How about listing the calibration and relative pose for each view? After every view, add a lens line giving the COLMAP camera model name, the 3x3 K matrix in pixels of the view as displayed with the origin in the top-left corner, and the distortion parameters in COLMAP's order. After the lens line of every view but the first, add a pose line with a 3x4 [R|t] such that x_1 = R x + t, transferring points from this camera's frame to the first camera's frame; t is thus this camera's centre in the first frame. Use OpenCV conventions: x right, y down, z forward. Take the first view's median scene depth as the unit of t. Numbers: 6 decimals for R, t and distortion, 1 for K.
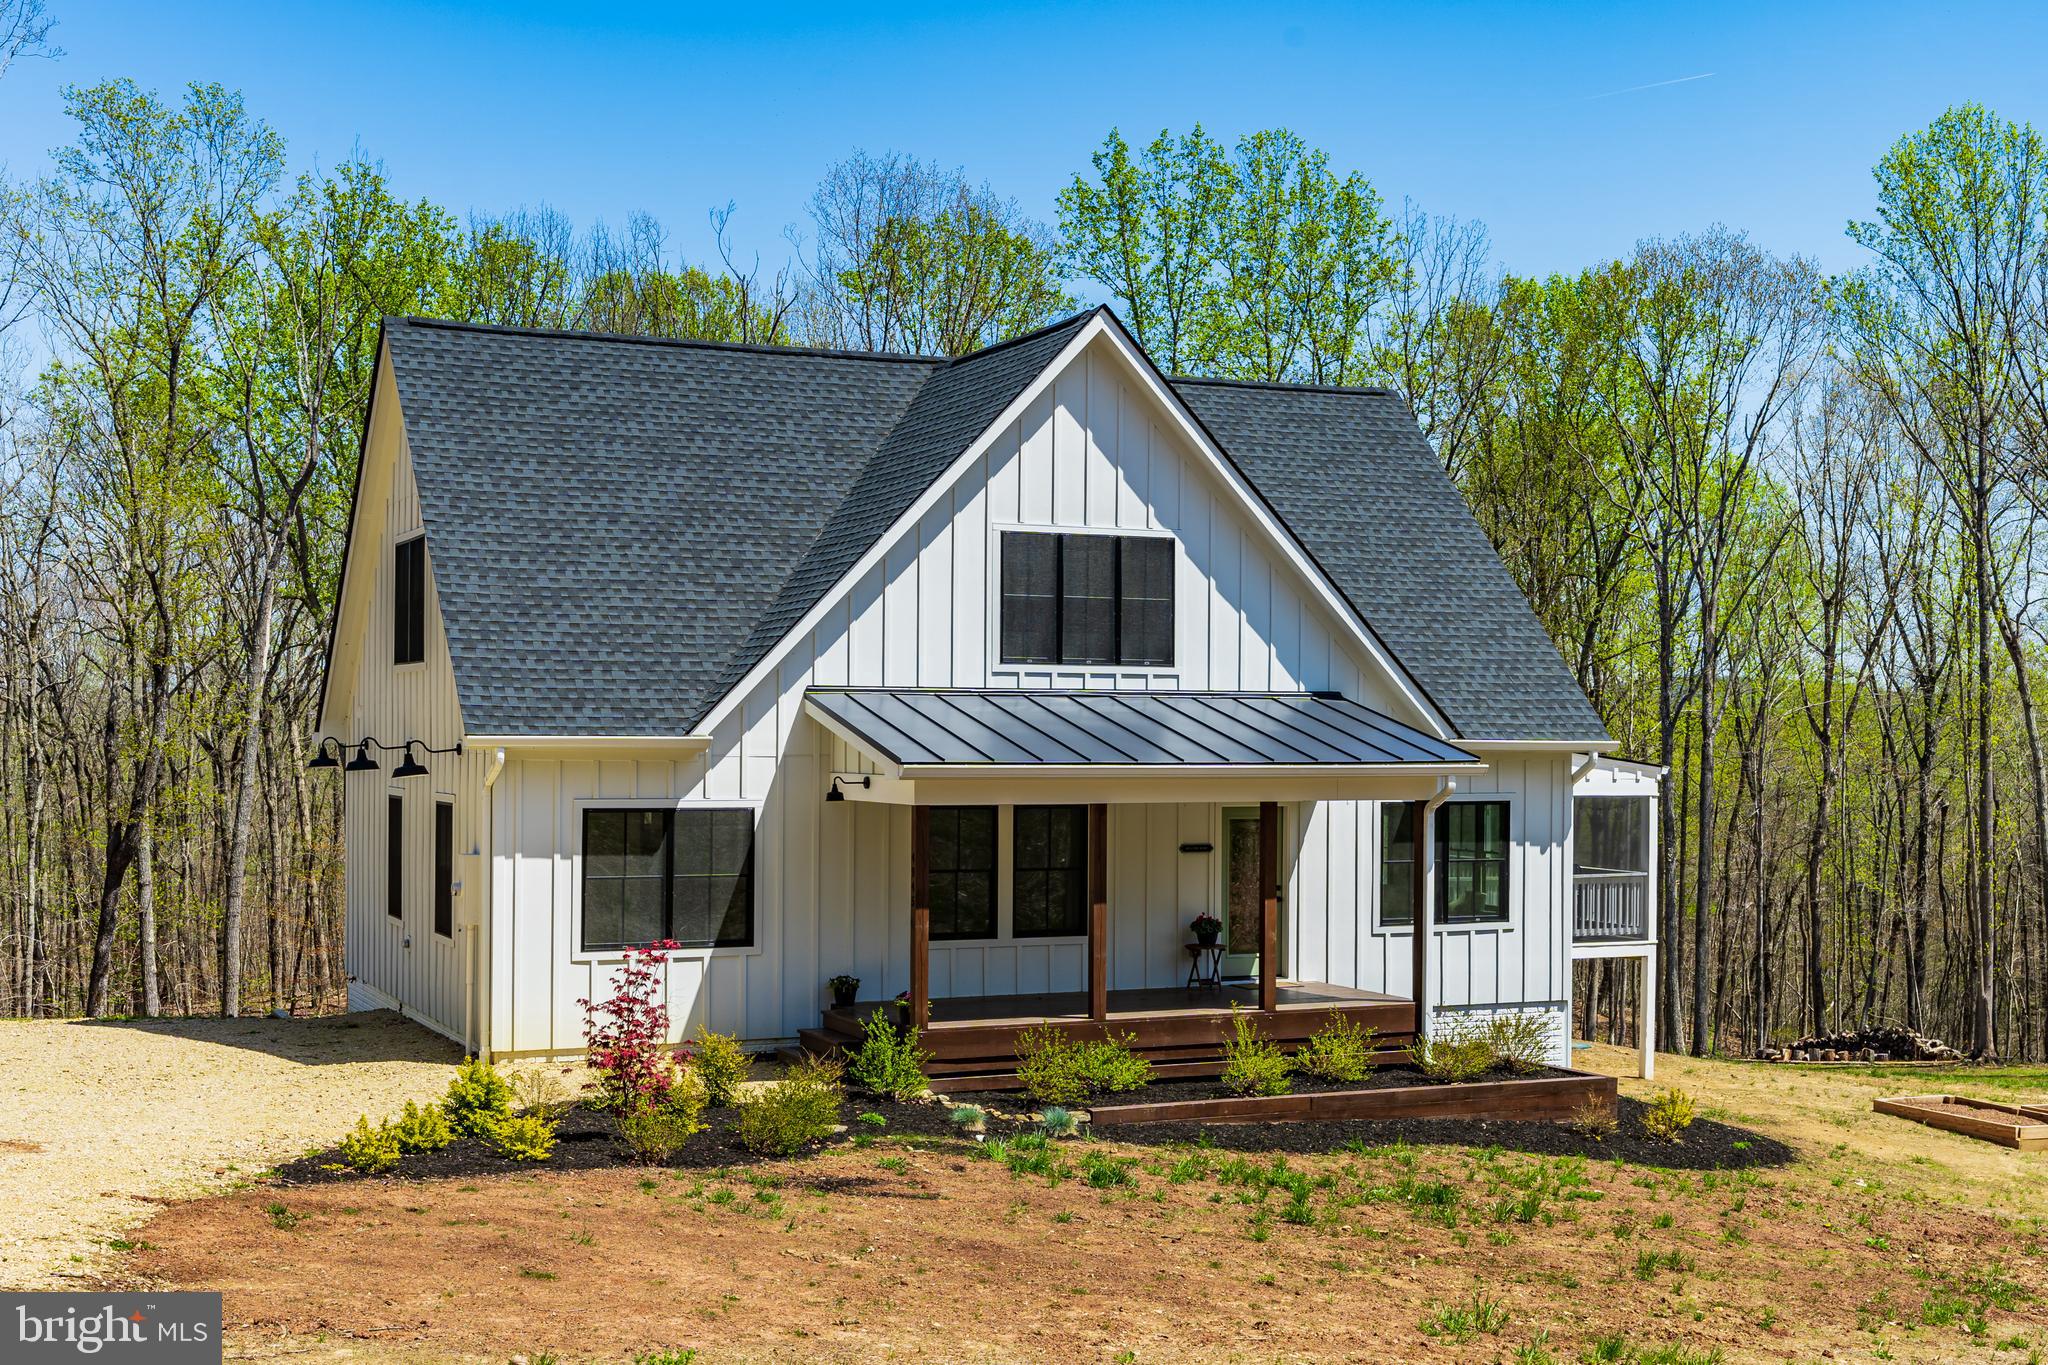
lens RADIAL K [[2531.6, 0, 1005.8], [0, 2531.6, 694.6], [0, 0, 1]] dist [-0.000490, 0.000000]
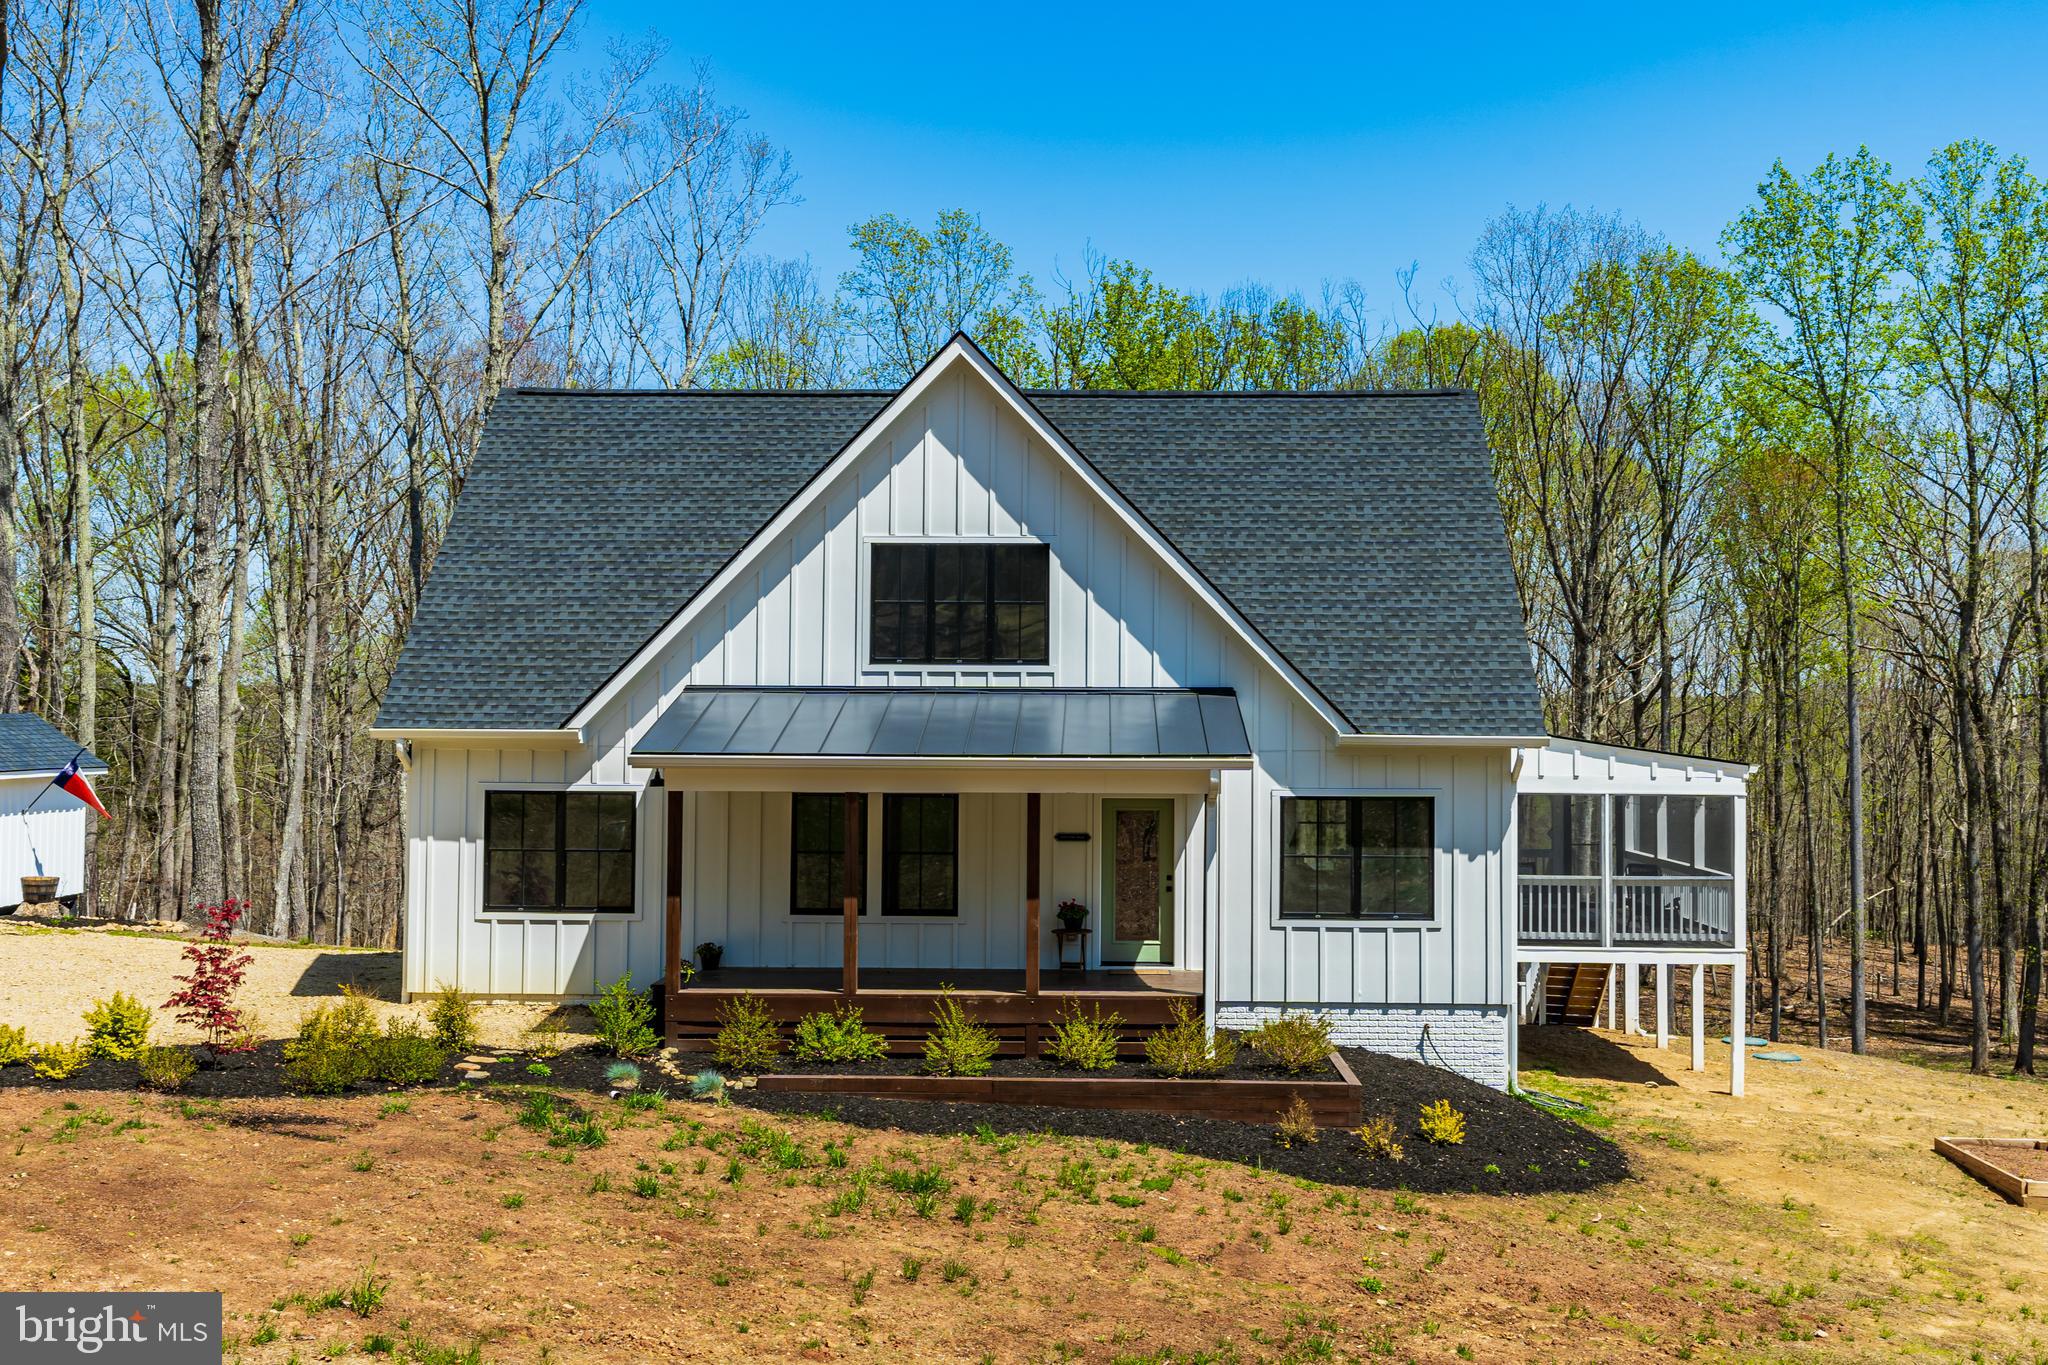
lens RADIAL K [[2099.7, 0, 1005.8], [0, 2099.7, 641.5], [0, 0, 1]] dist [-0.005775, 0.000000]
pose [[0.891827, -0.016460, -0.452077, 0.448442], [0.005385, 0.999653, -0.025774, 0.001668], [0.452345, 0.020551, 0.891606, 0.209196]]
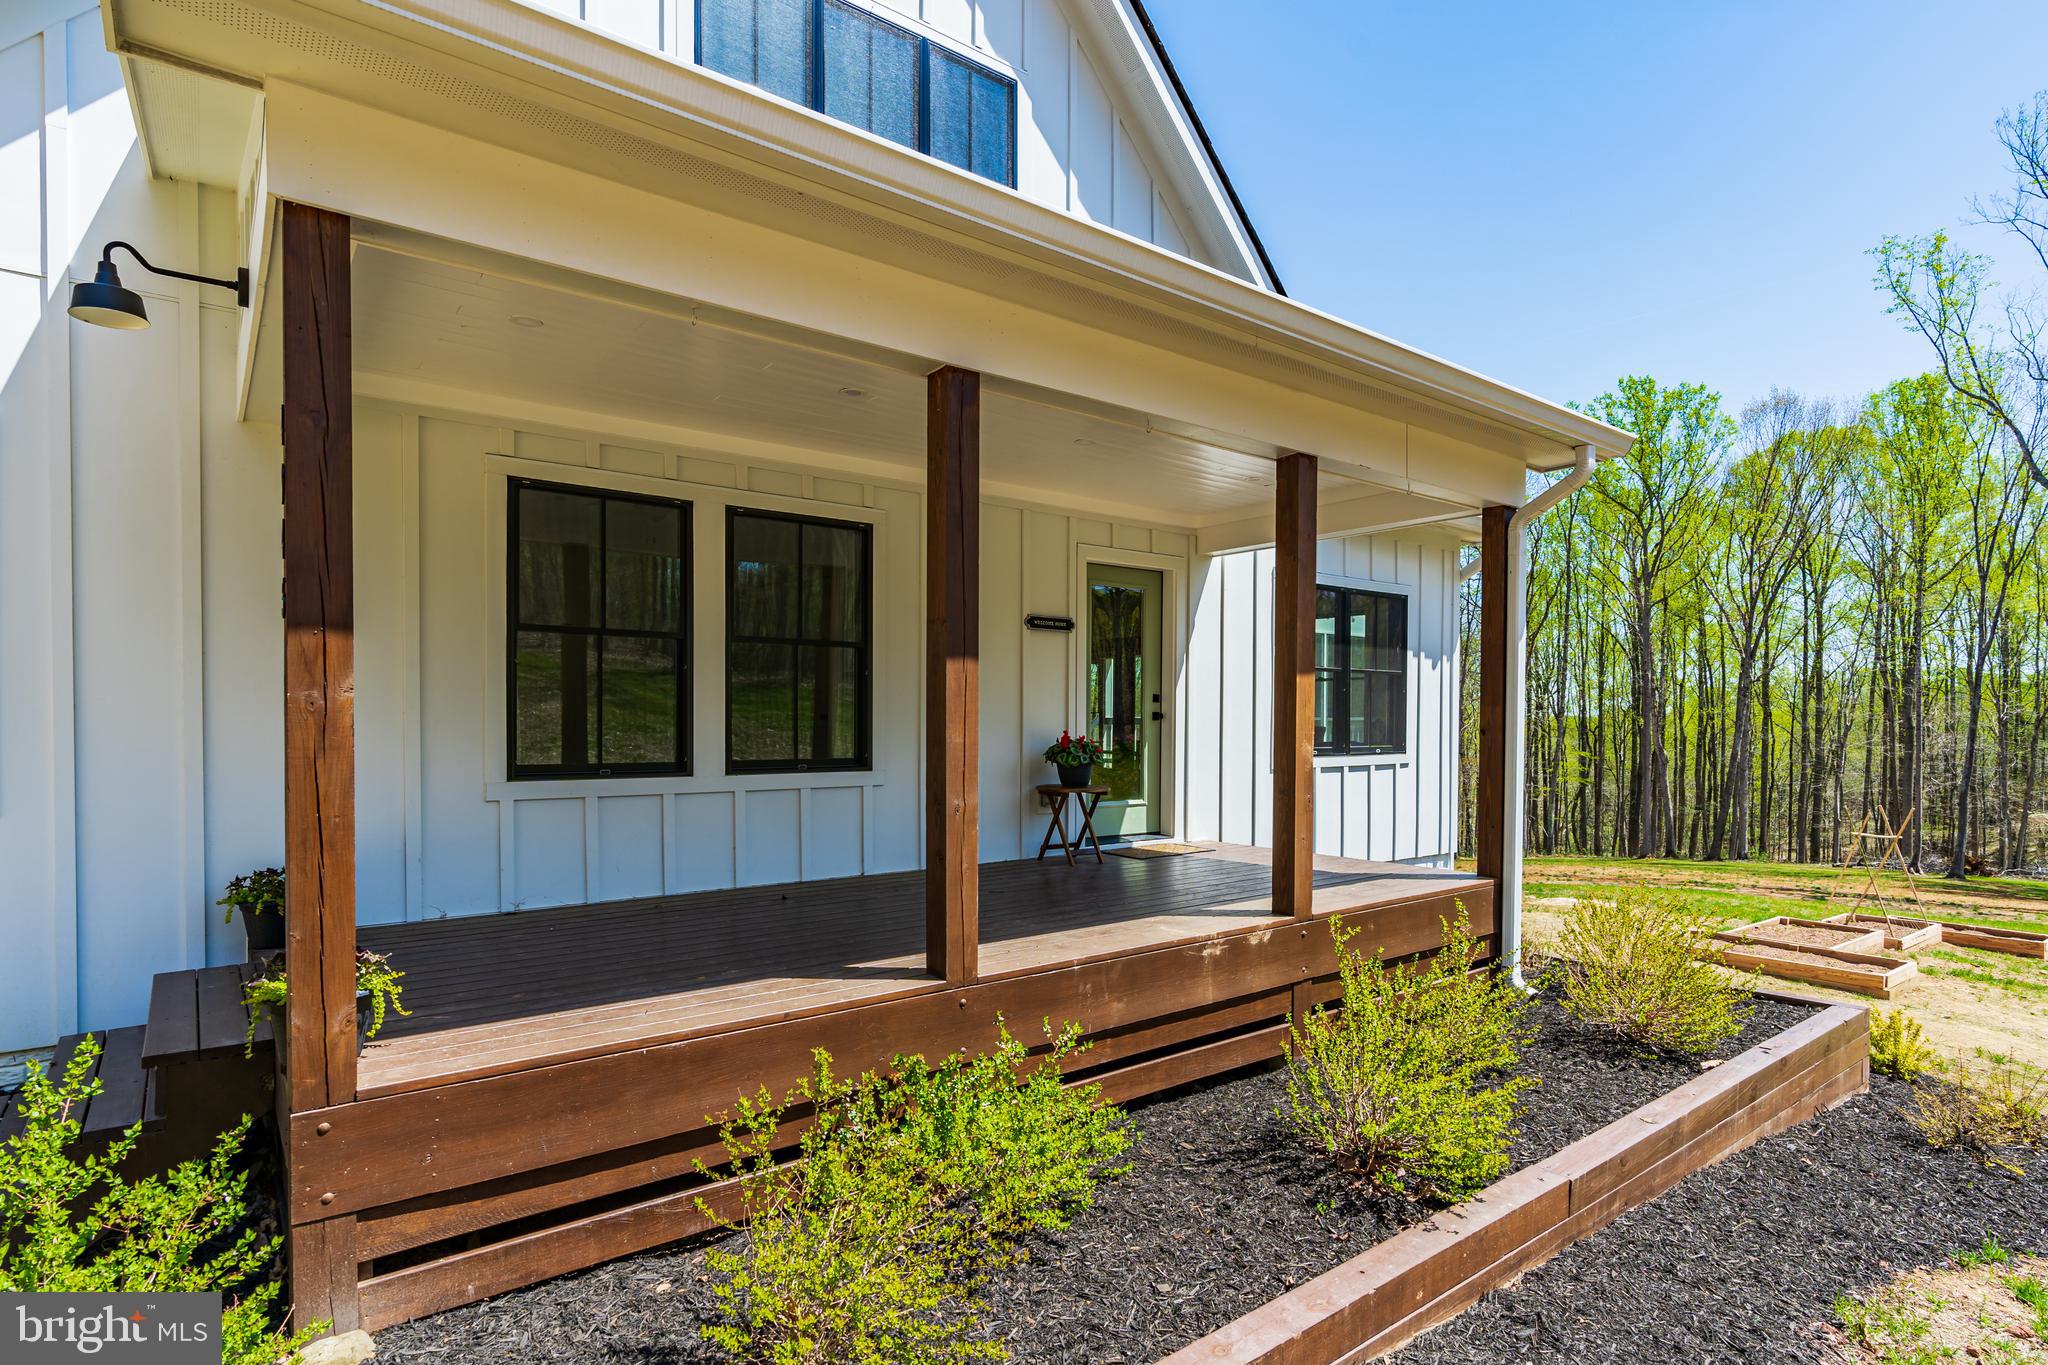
lens RADIAL K [[1072.6, 0, 1027.5], [0, 1072.6, 732.9], [0, 0, 1]] dist [-0.003528, 0.002347]
pose [[0.968469, -0.005936, 0.249062, 0.007671], [0.000162, 0.999731, 0.023196, 0.080832], [-0.249133, -0.022424, 0.968210, 0.762071]]
